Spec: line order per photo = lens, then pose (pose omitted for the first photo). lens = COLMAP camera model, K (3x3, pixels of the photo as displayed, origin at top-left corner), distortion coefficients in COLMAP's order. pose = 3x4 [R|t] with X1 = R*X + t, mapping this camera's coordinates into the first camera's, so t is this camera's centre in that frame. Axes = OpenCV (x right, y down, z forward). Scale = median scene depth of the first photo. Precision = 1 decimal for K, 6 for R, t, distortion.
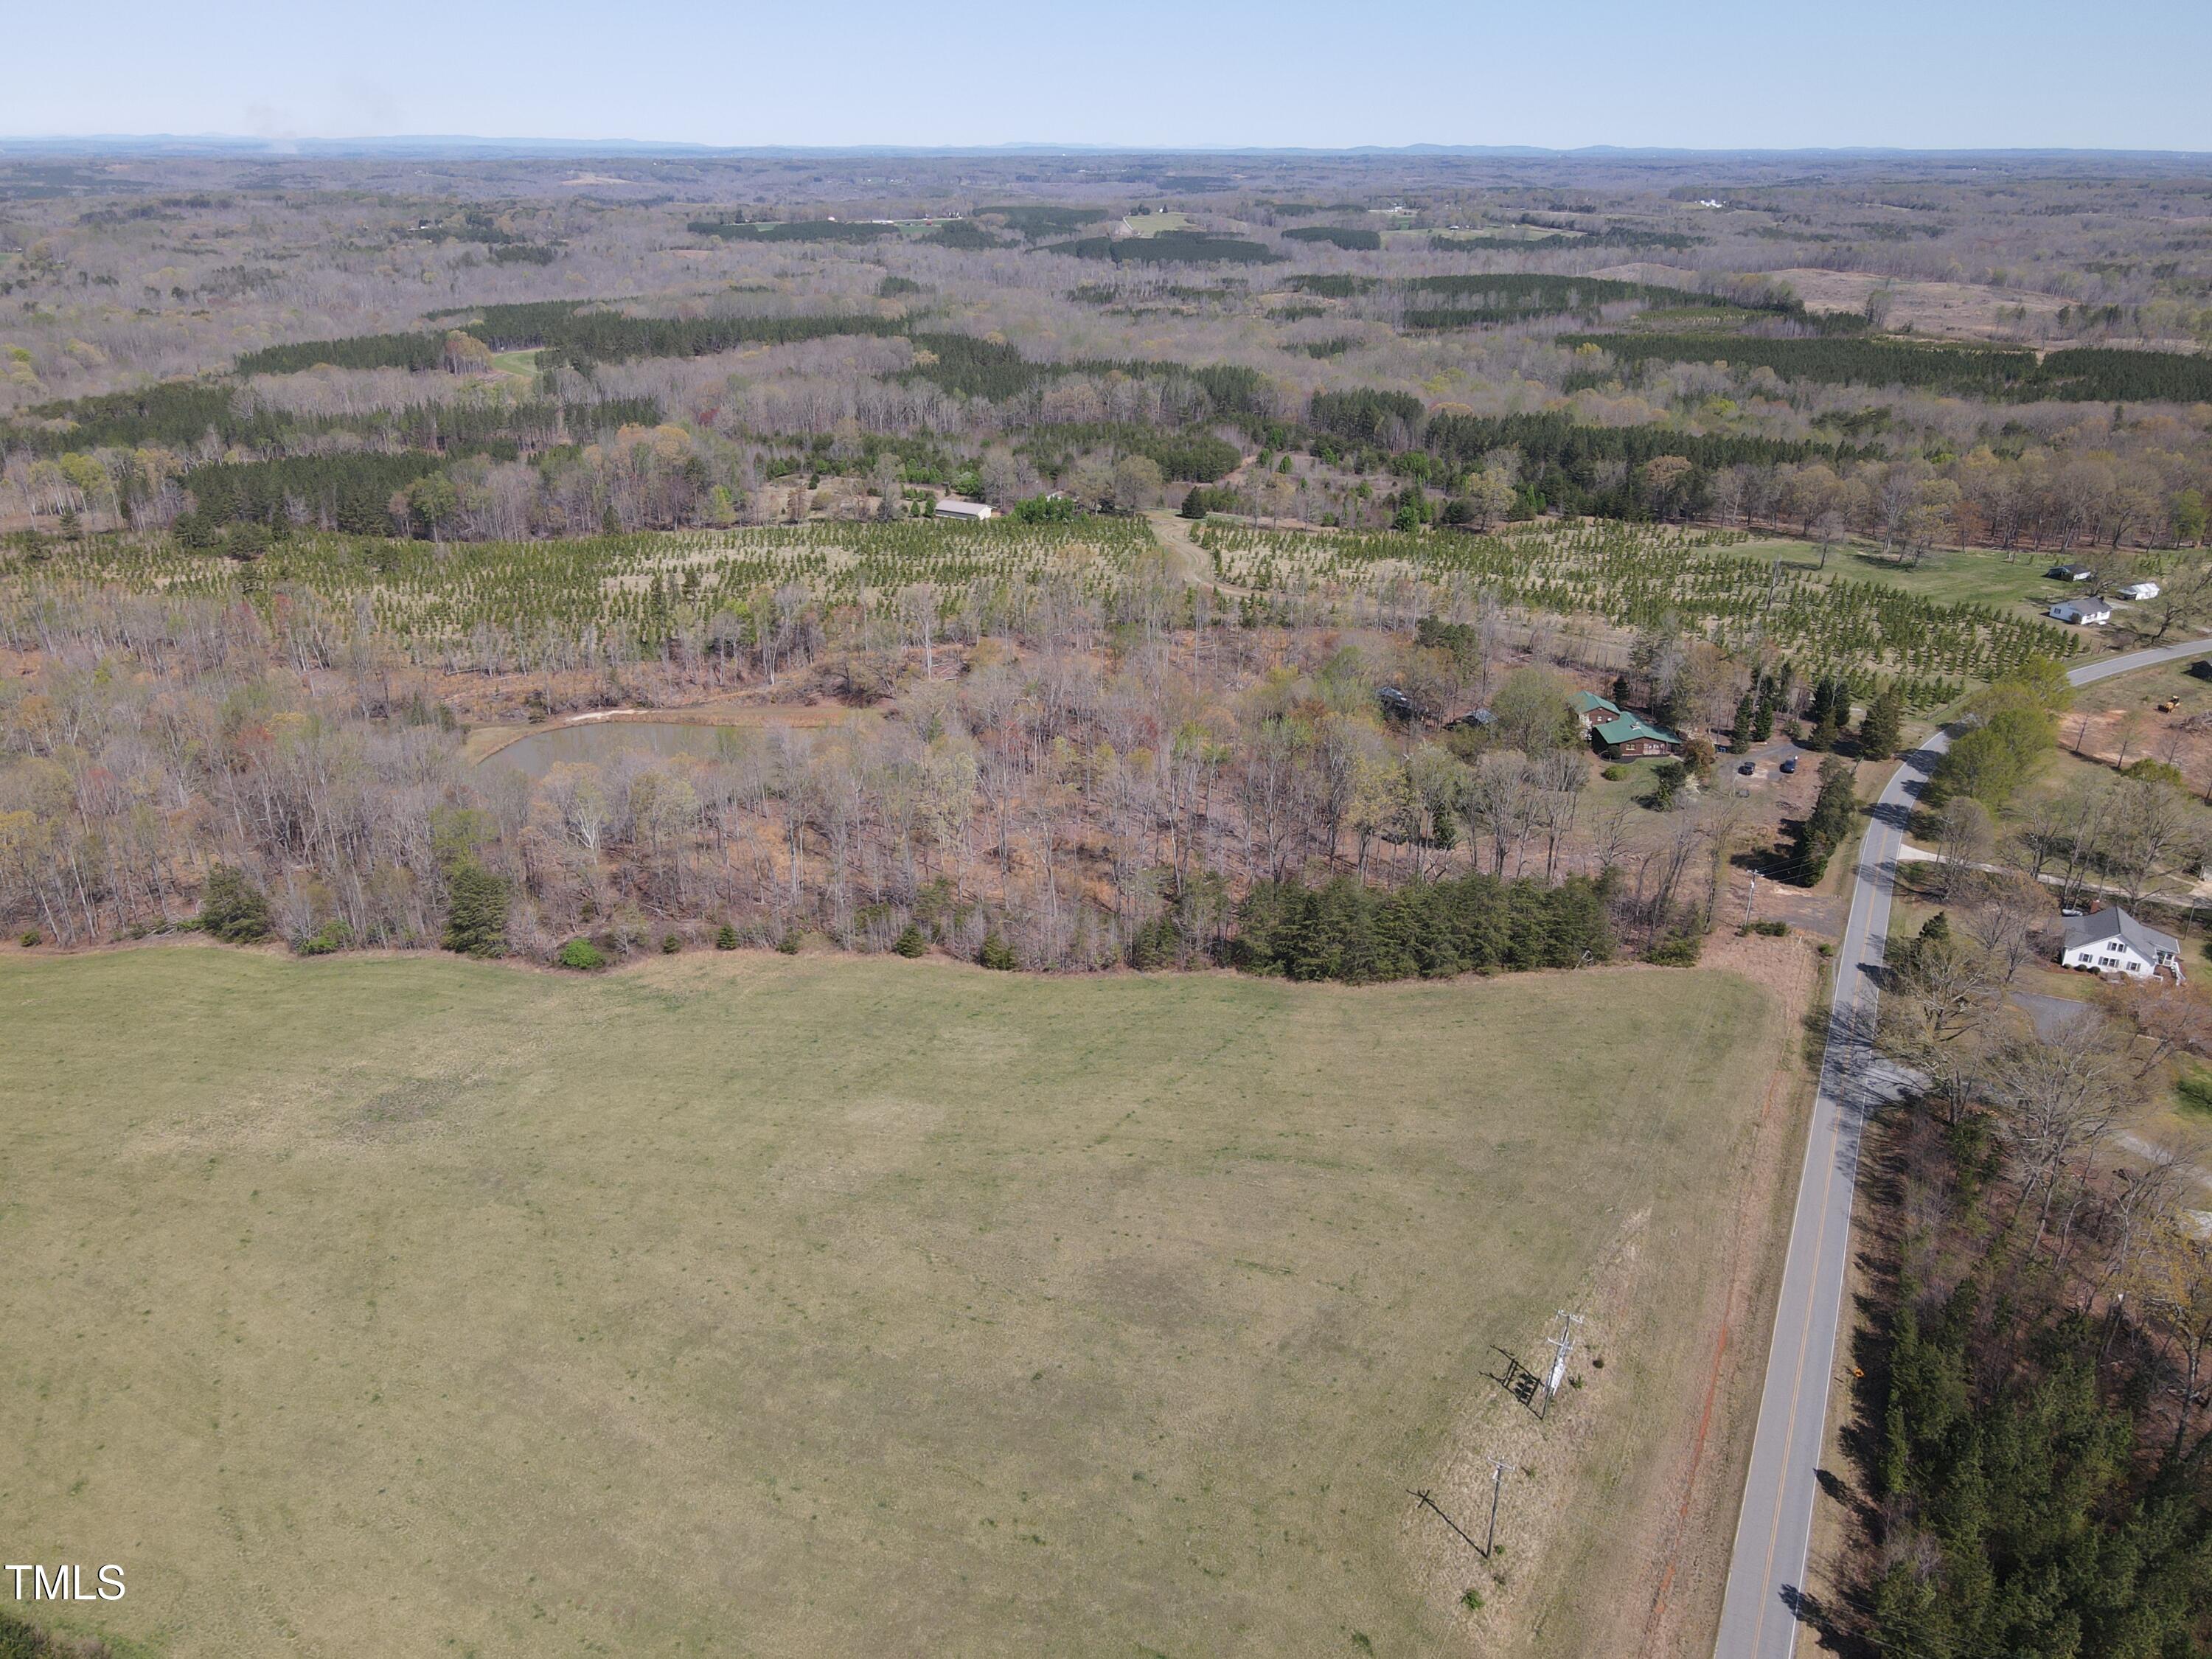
lens RADIAL K [[1610.1, 0, 1106.0], [0, 1610.1, 829.5], [0, 0, 1]] dist [0.012651, -0.000998]
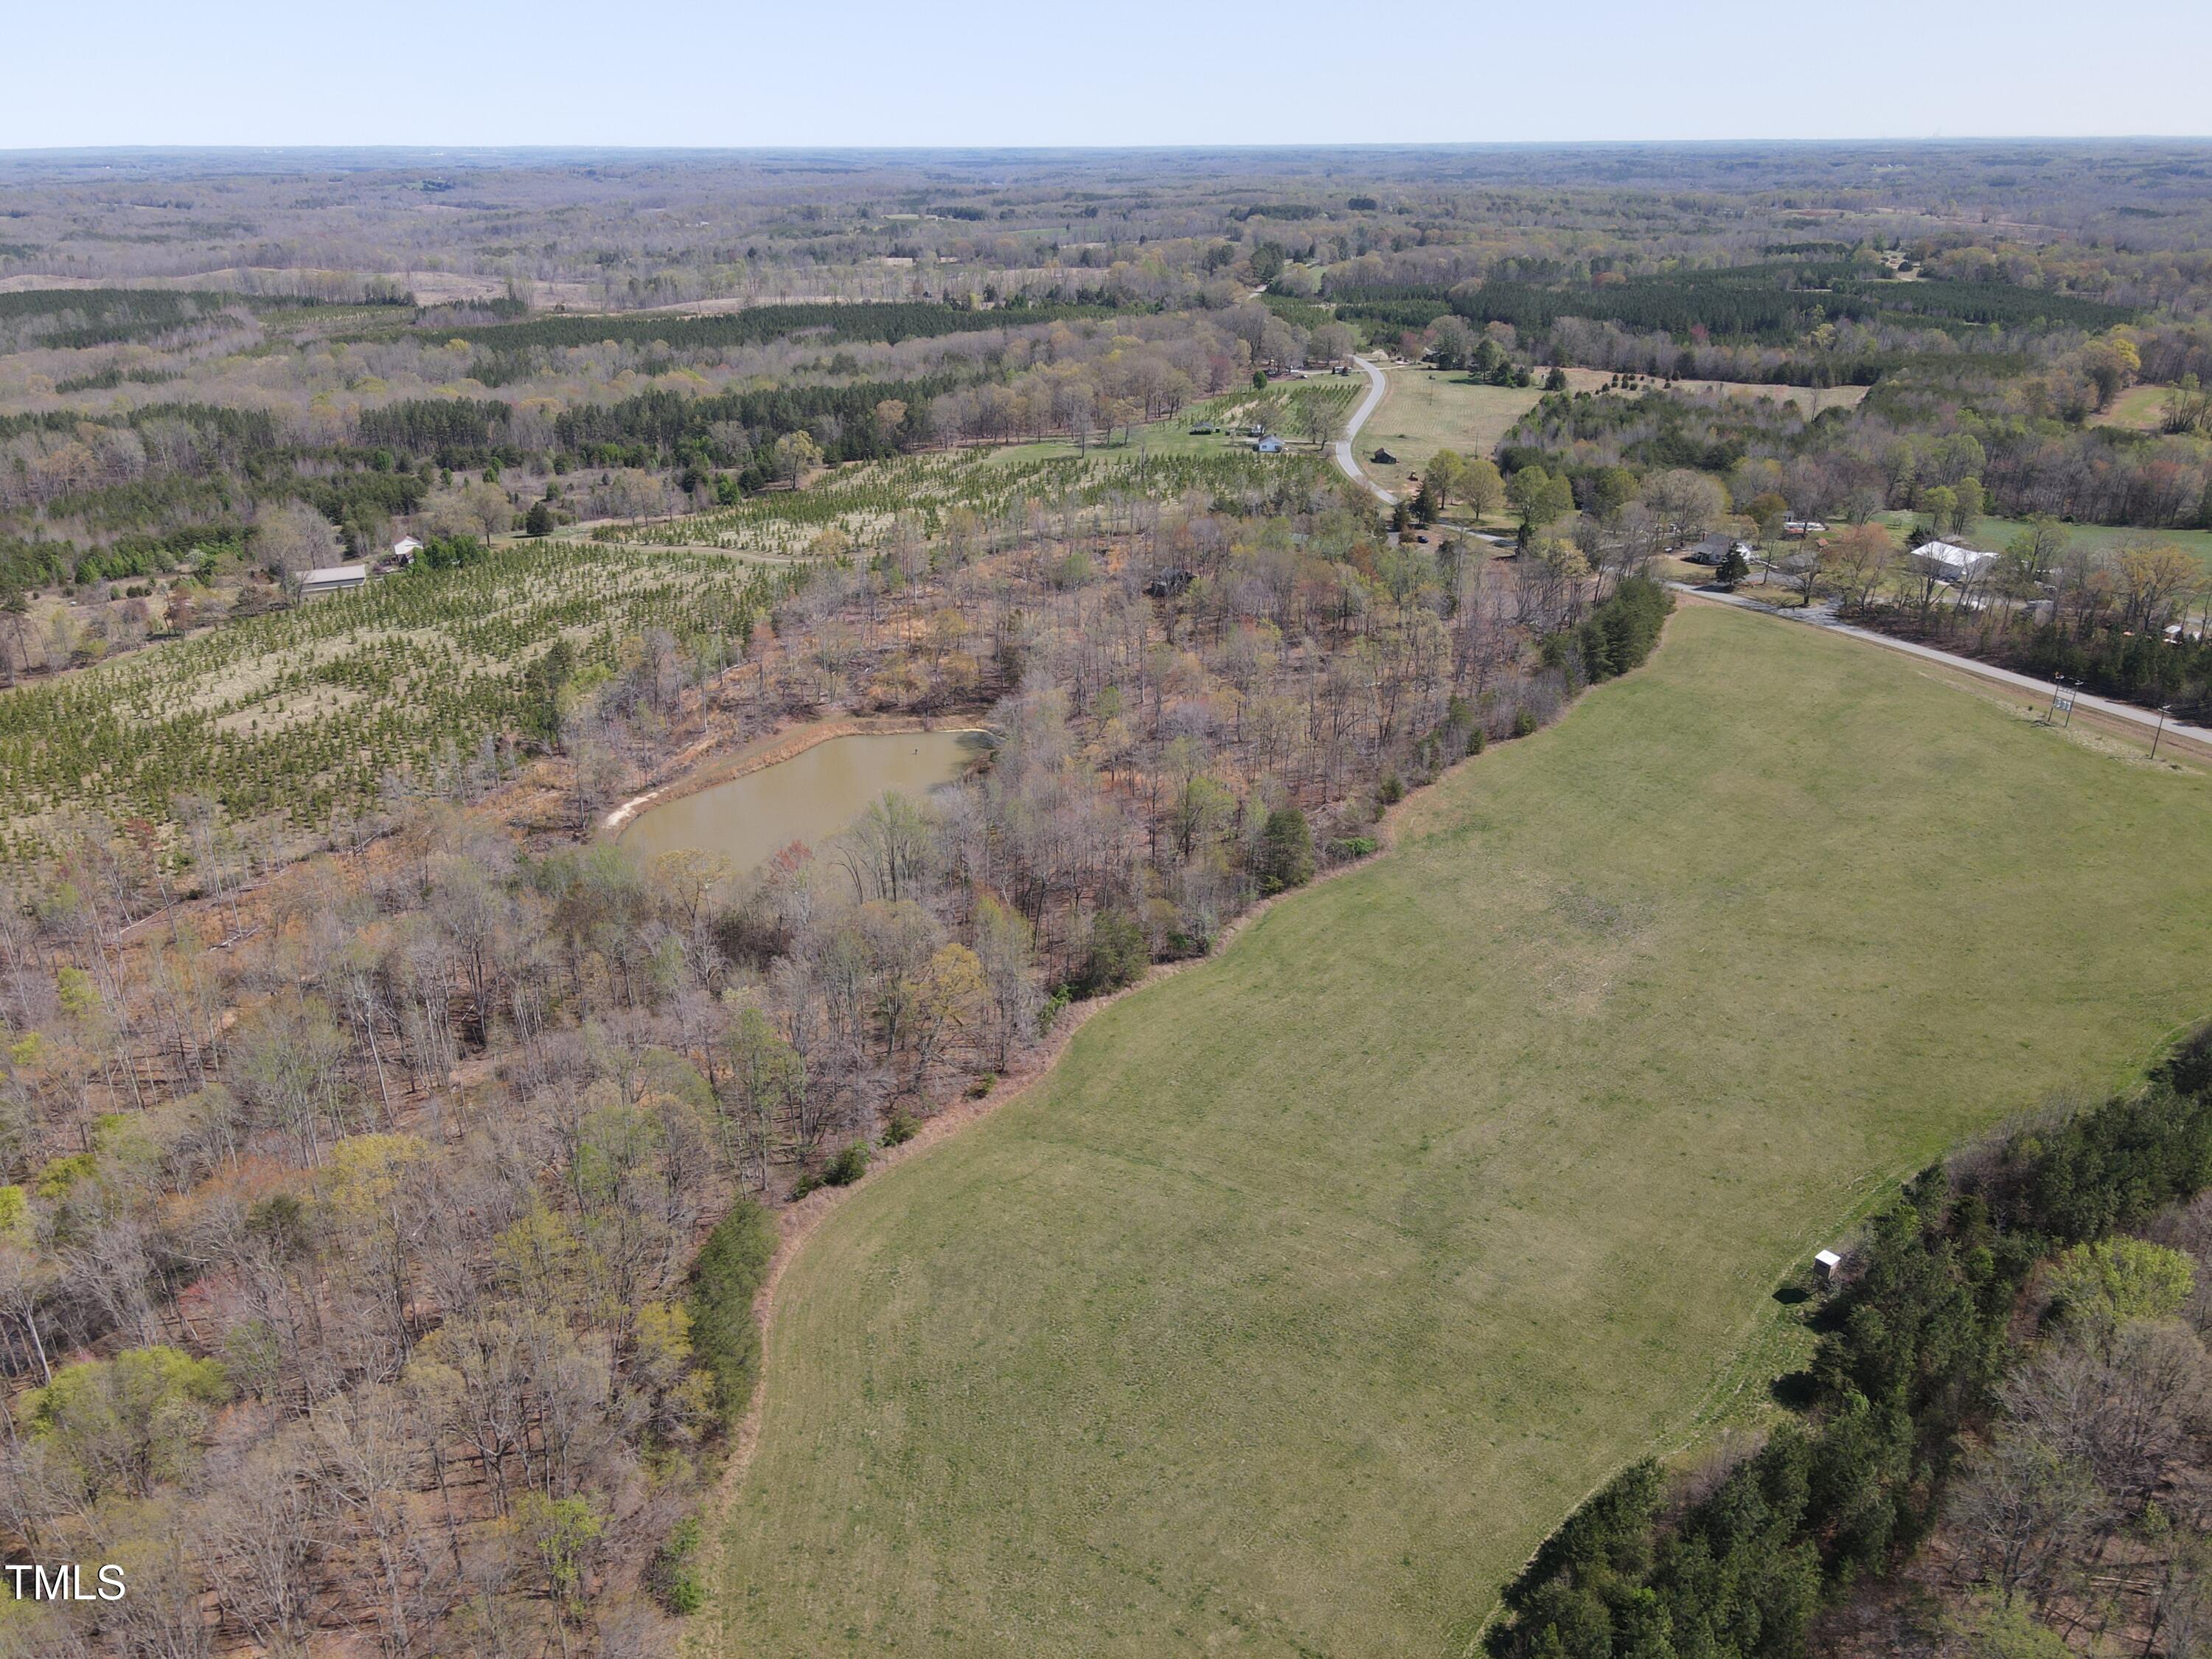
lens RADIAL K [[1540.0, 0, 1106.0], [0, 1540.0, 829.5], [0, 0, 1]] dist [0.030242, -0.024712]
pose [[0.542953, -0.347009, 0.764714, -0.174728], [0.332544, 0.925034, 0.183649, -0.027310], [-0.771114, 0.154588, 0.617645, 0.059895]]
